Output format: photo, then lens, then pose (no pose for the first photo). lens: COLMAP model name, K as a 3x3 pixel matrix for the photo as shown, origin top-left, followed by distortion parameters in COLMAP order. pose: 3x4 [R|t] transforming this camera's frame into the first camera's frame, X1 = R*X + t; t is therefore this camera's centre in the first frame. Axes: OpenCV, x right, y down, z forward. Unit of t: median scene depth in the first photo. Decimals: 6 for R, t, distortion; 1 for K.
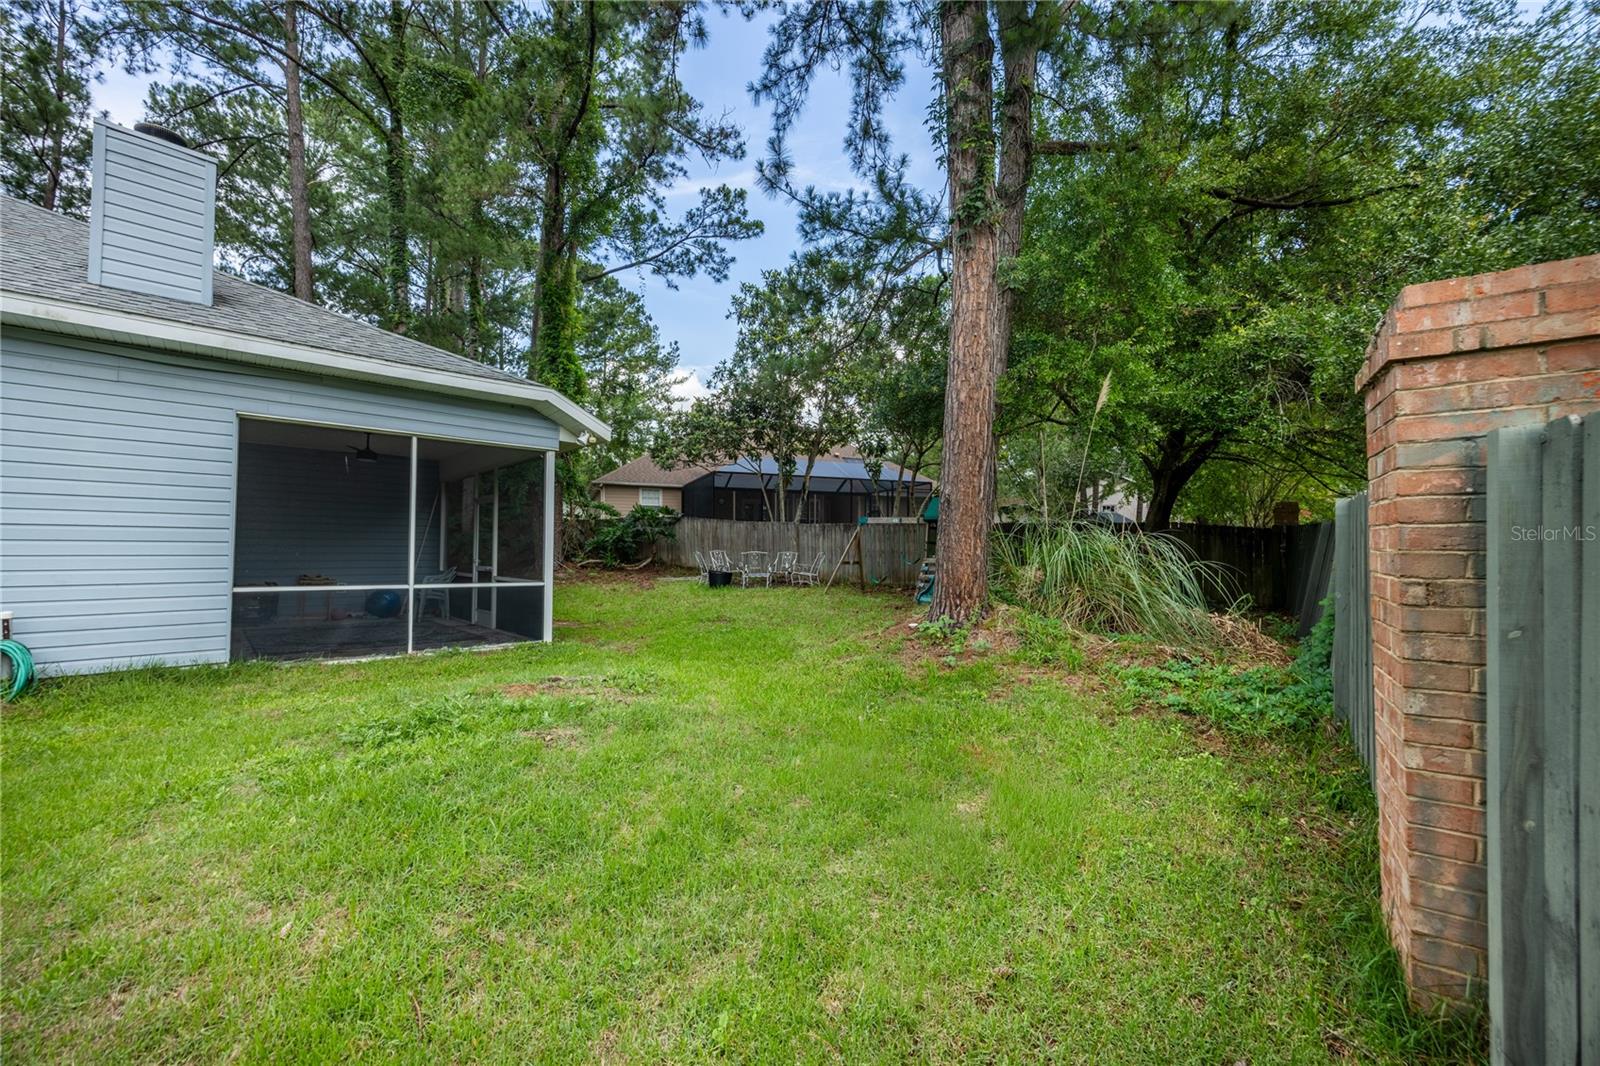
lens RADIAL K [[625.0, 0, 797.7], [0, 625.0, 537.7], [0, 0, 1]] dist [0.002820, 0.000306]
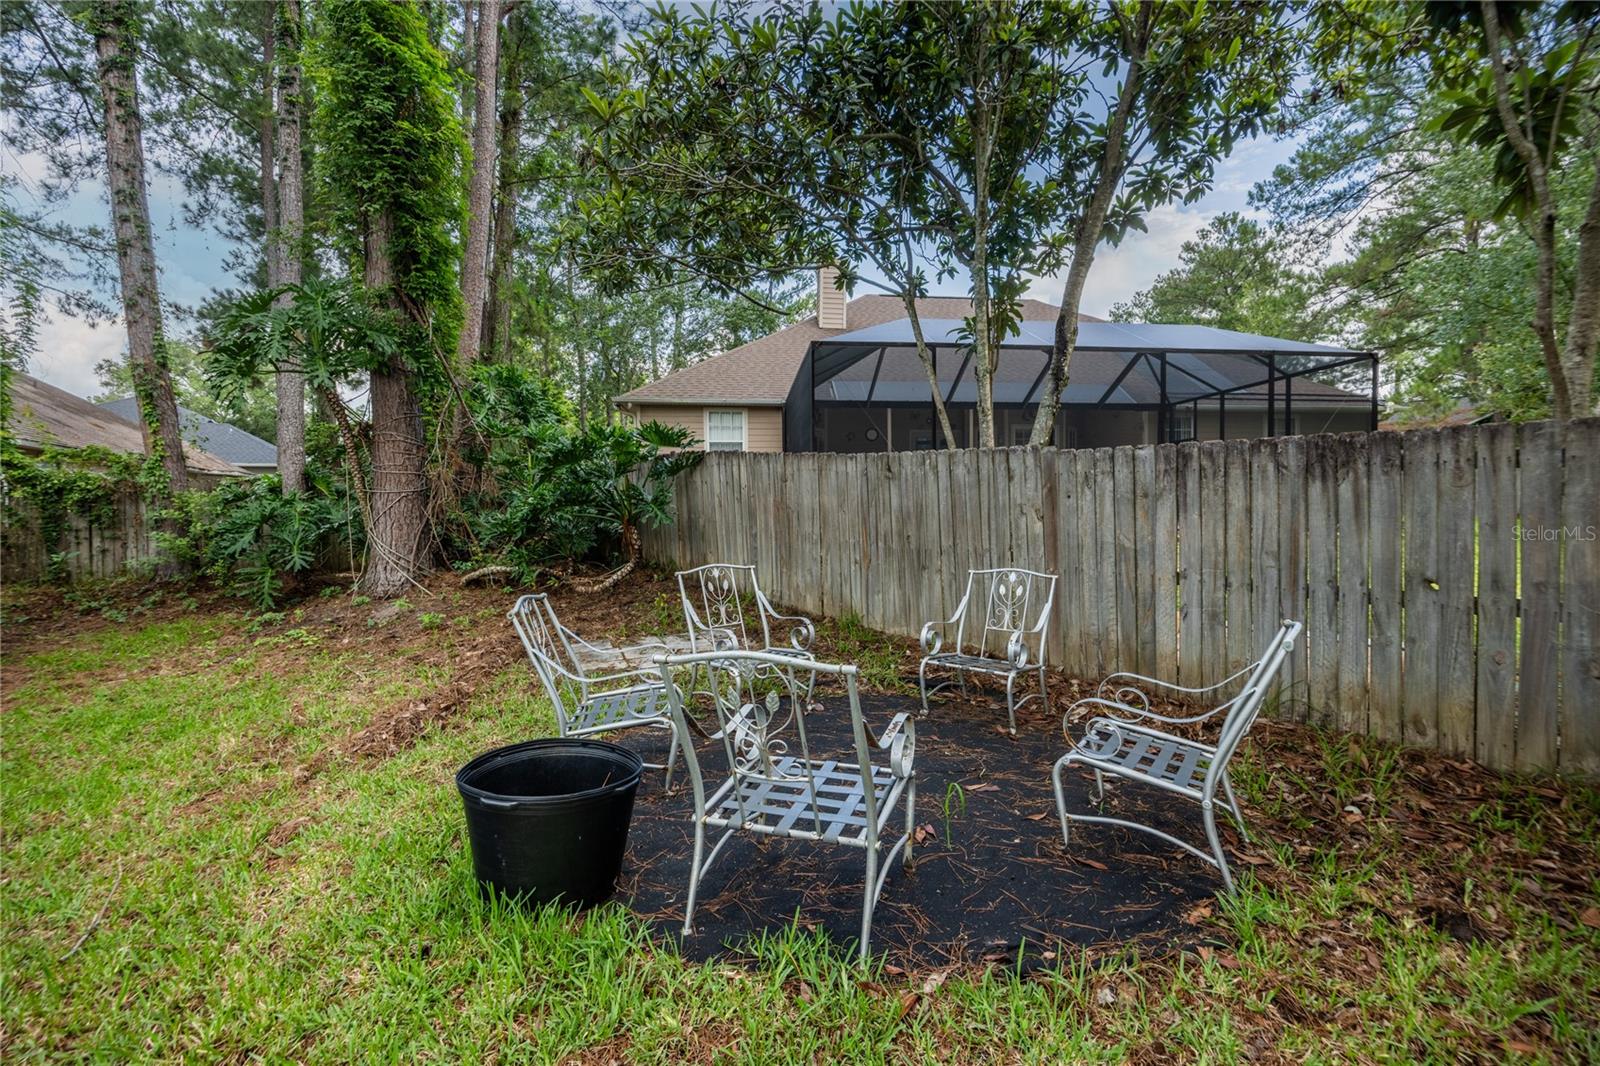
lens RADIAL K [[707.0, 0, 793.5], [0, 707.0, 526.7], [0, 0, 1]] dist [-0.009468, 0.000247]
pose [[0.957498, -0.005978, -0.288377, -0.043384], [0.018685, 0.998971, 0.041331, -0.014551], [0.287833, -0.044962, 0.956625, 1.744409]]
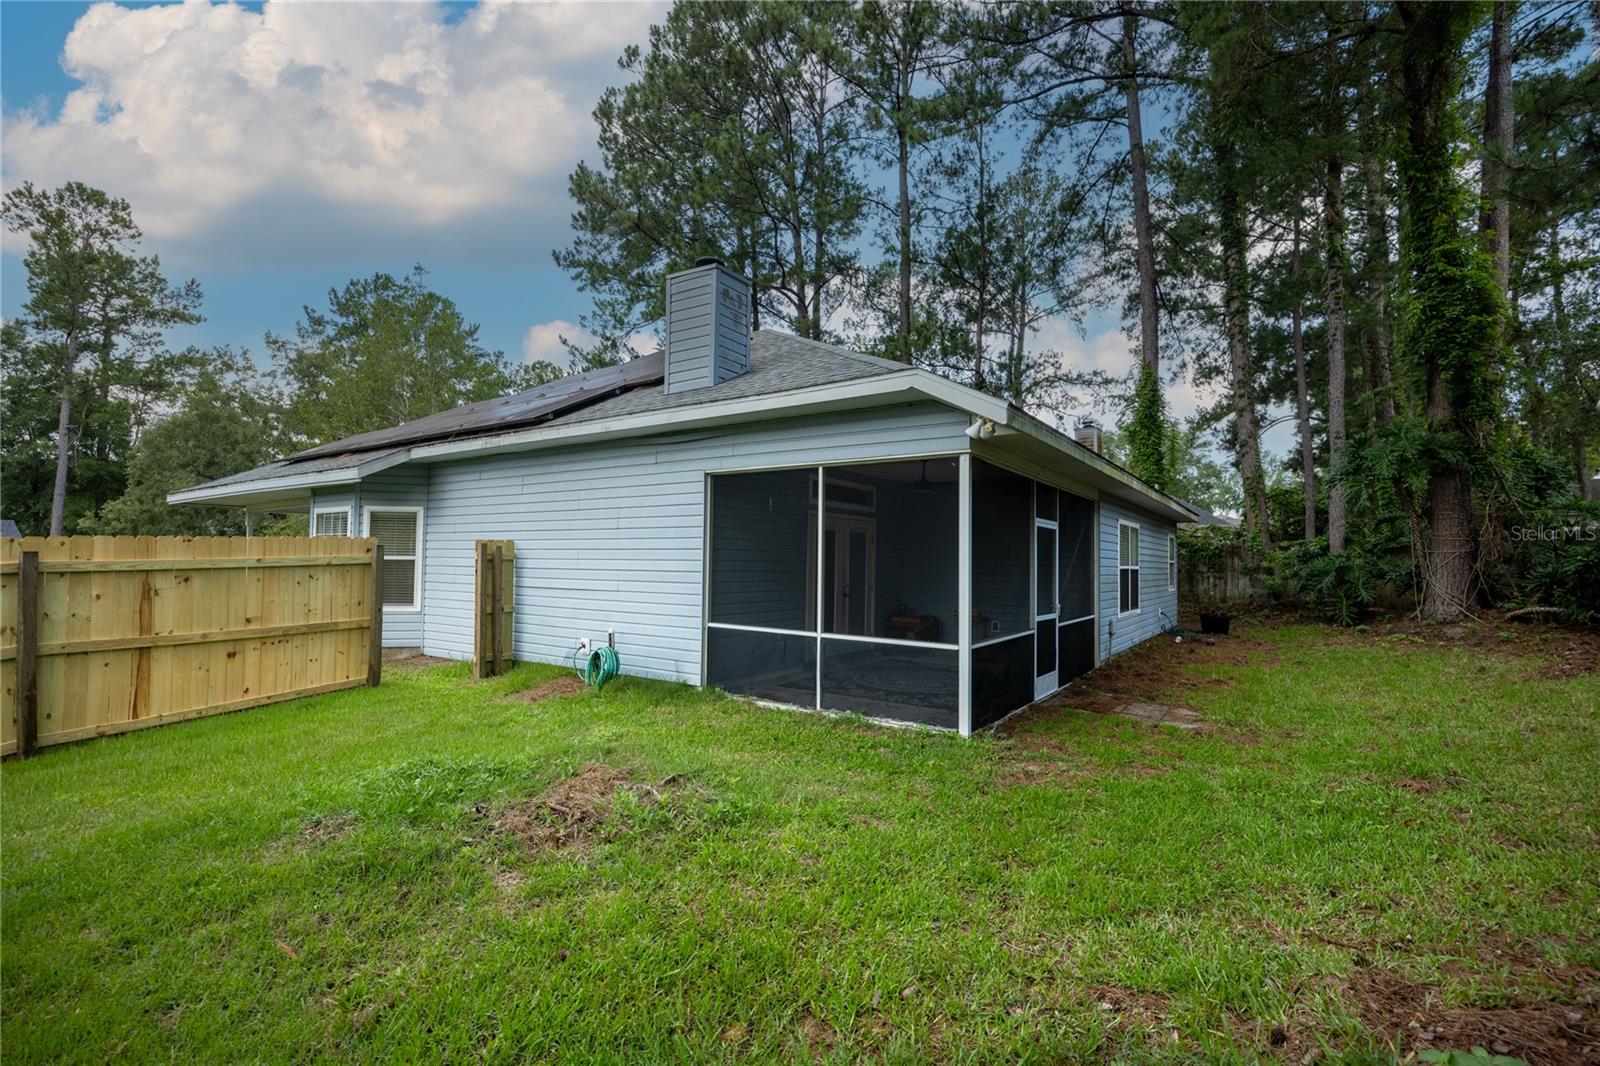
lens RADIAL K [[720.7, 0, 796.0], [0, 720.7, 533.9], [0, 0, 1]] dist [-0.022449, 0.001319]
pose [[0.203436, -0.041005, -0.978229, 0.371697], [0.008147, 0.999159, -0.040188, -0.023807], [0.979054, 0.000206, 0.203599, 0.728512]]
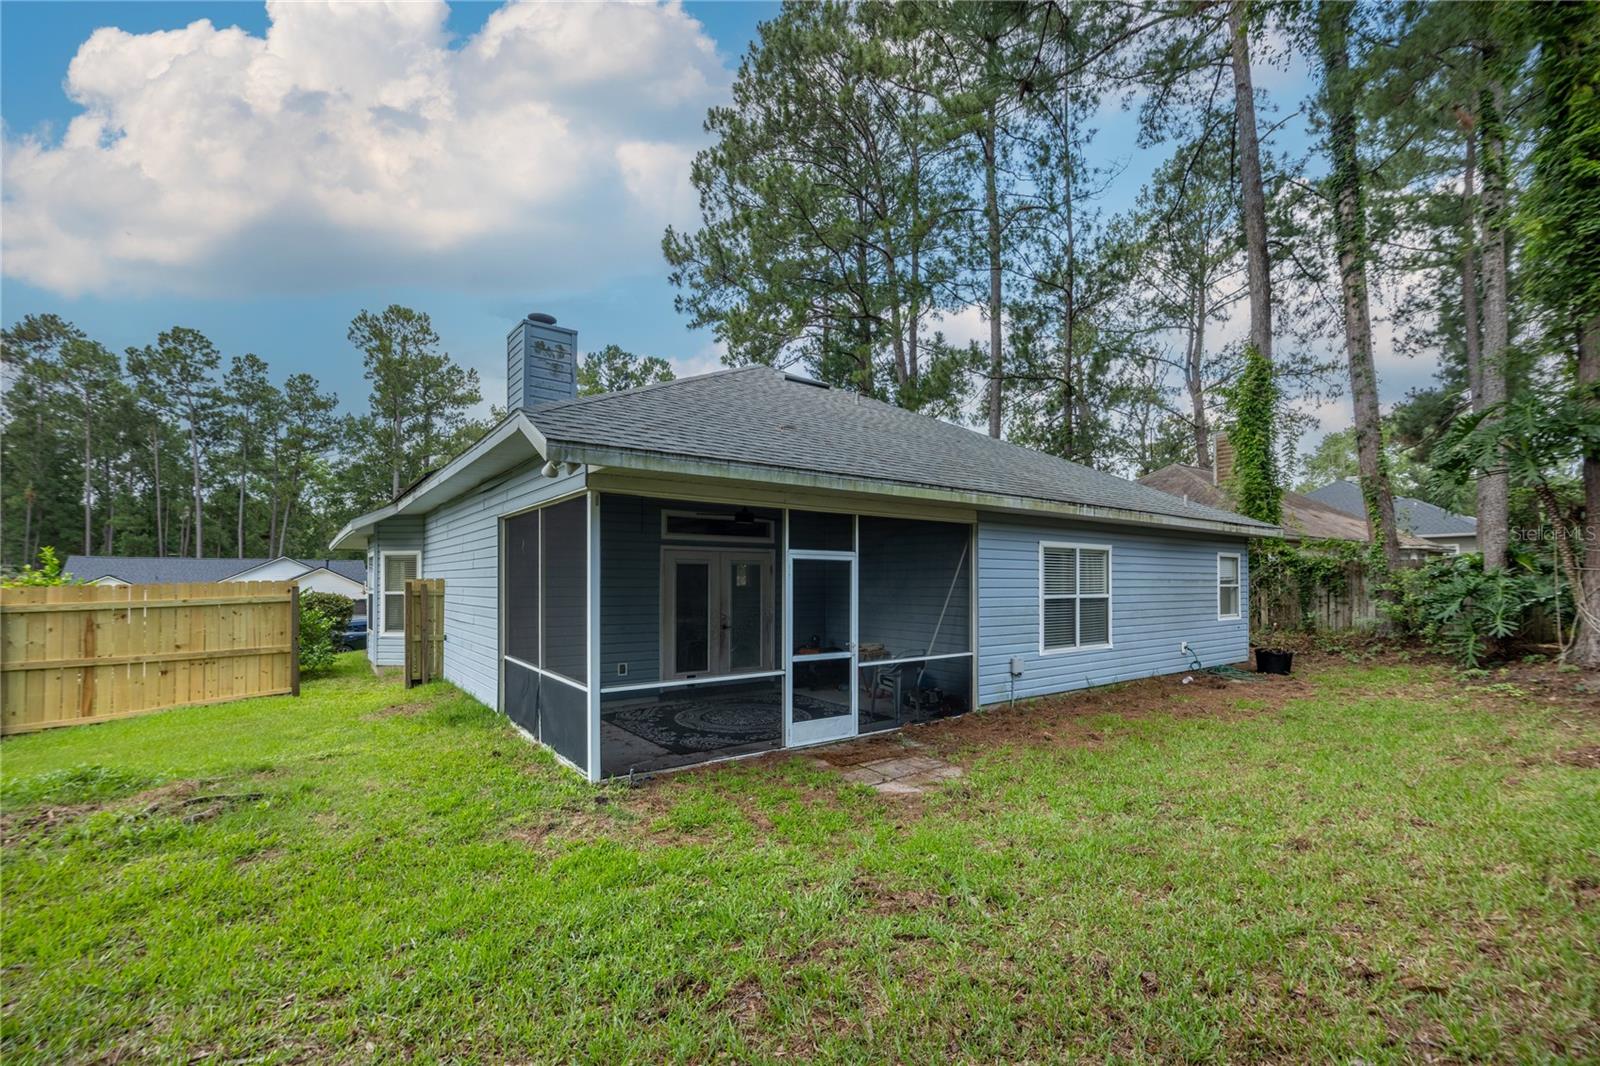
lens RADIAL K [[680.4, 0, 796.7], [0, 680.4, 576.4], [0, 0, 1]] dist [-0.016287, 0.000226]
pose [[-0.130310, -0.012405, -0.991396, 0.320749], [0.020131, 0.999682, -0.015155, -0.036296], [0.991269, -0.021933, -0.130019, 1.415840]]
